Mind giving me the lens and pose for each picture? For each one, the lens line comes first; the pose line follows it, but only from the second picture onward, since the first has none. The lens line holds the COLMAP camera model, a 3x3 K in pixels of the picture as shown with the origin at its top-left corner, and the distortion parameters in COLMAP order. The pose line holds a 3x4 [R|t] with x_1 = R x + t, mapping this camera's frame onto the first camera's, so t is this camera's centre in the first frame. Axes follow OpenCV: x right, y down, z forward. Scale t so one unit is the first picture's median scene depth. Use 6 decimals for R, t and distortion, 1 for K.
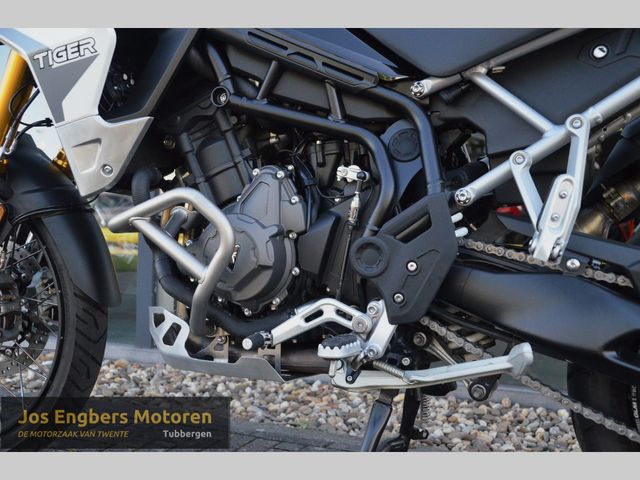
lens RADIAL K [[720.6, 0, 336.5], [0, 720.6, 242.6], [0, 0, 1]] dist [-0.013212, 0.205761]
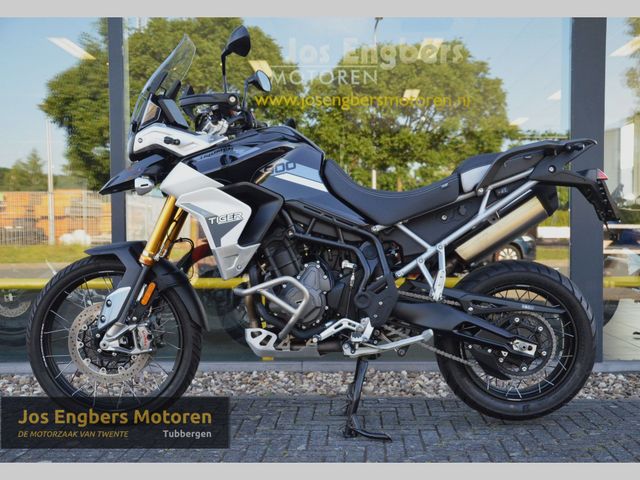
lens RADIAL K [[765.6, 0, 338.2], [0, 765.6, 253.5], [0, 0, 1]] dist [0.007760, 0.031789]
pose [[0.943084, -0.047227, 0.329183, -0.839014], [0.044896, 0.998884, 0.014686, -0.172323], [-0.329509, 0.000929, 0.944152, -1.363492]]
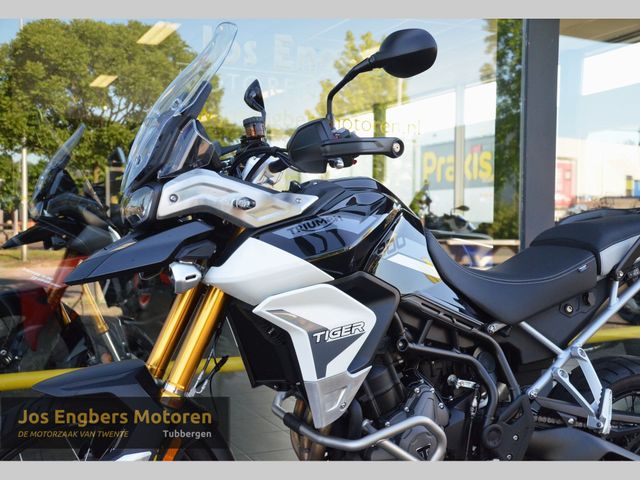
lens RADIAL K [[806.2, 0, 320.0], [0, 806.2, 240.0], [0, 0, 1]] dist [0.091823, 0.027749]
pose [[0.703935, -0.047192, 0.708694, -1.499130], [0.040300, 0.998837, 0.026483, -0.483357], [-0.709120, 0.009918, 0.705018, -0.063260]]
